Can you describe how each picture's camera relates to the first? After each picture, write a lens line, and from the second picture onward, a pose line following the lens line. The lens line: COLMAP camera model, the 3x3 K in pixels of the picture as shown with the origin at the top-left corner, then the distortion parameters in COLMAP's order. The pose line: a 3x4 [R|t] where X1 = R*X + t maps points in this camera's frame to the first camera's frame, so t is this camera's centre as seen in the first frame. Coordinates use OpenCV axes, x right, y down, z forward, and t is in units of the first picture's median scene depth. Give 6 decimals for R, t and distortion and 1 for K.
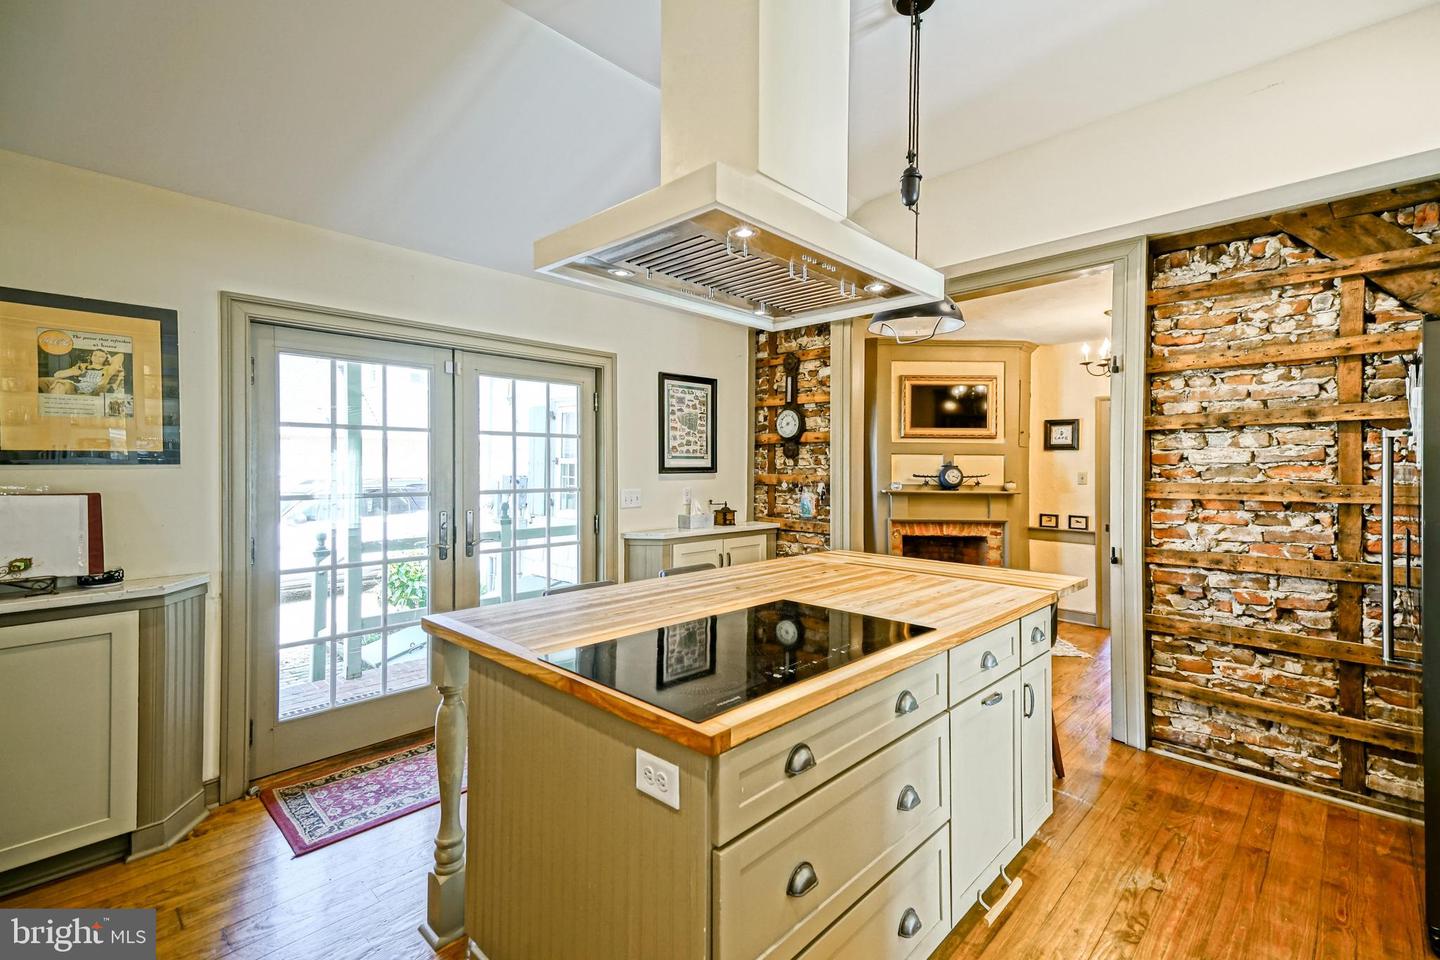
lens RADIAL K [[652.9, 0, 716.6], [0, 652.9, 469.8], [0, 0, 1]] dist [0.002545, -0.000052]
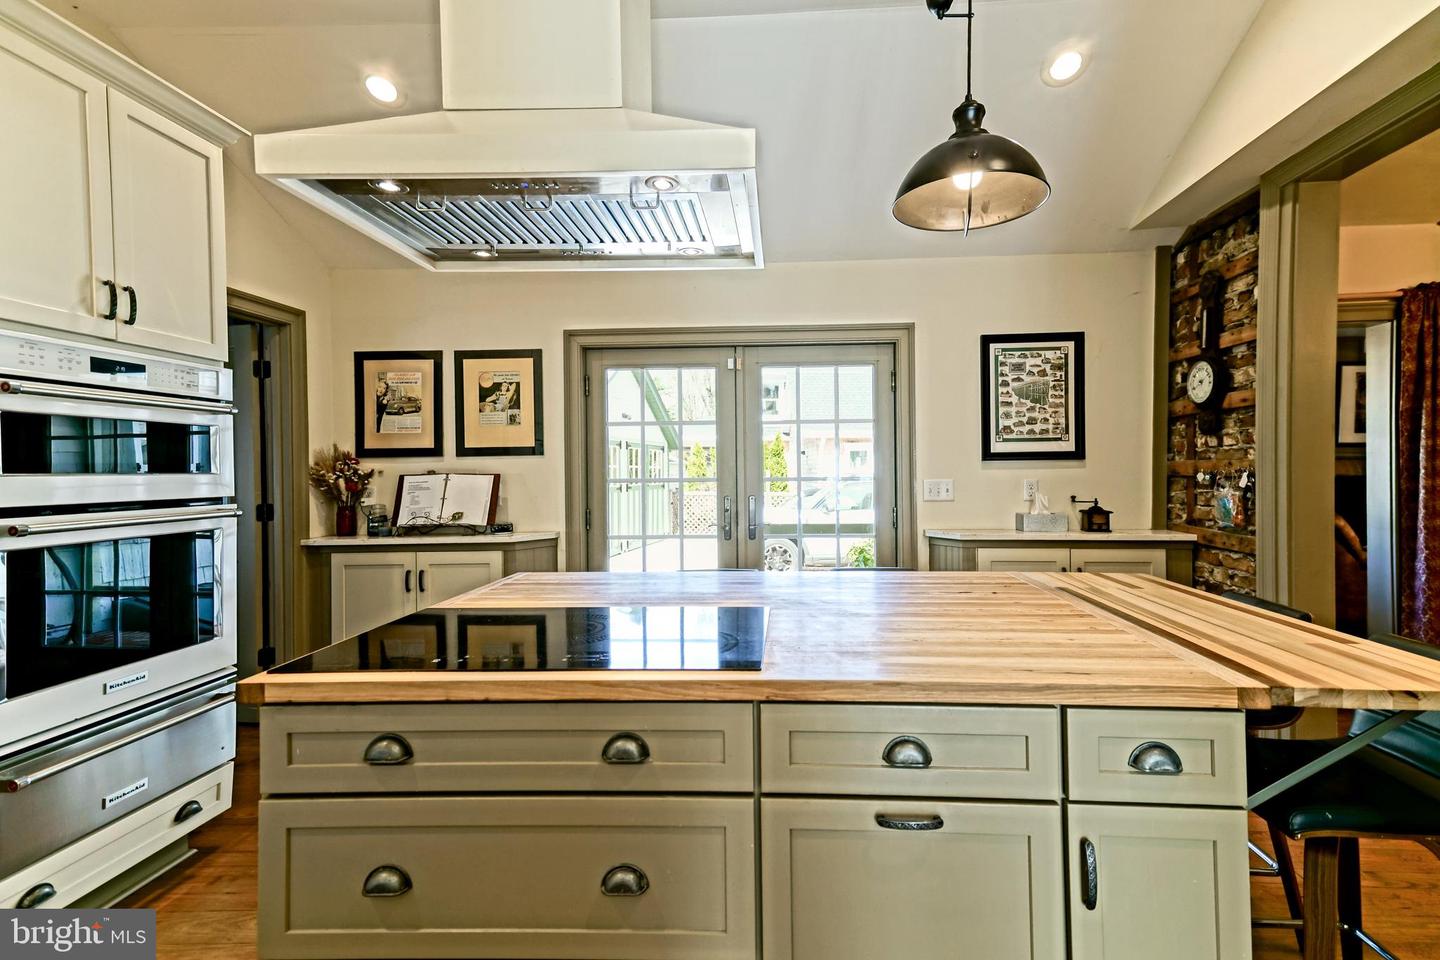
lens RADIAL K [[652.9, 0, 722.3], [0, 652.9, 479.4], [0, 0, 1]] dist [0.002545, -0.000052]
pose [[0.635934, 0.007745, -0.771704, 0.322000], [0.004309, 0.999898, 0.013586, 0.015916], [0.771731, -0.011965, 0.635837, 0.225180]]
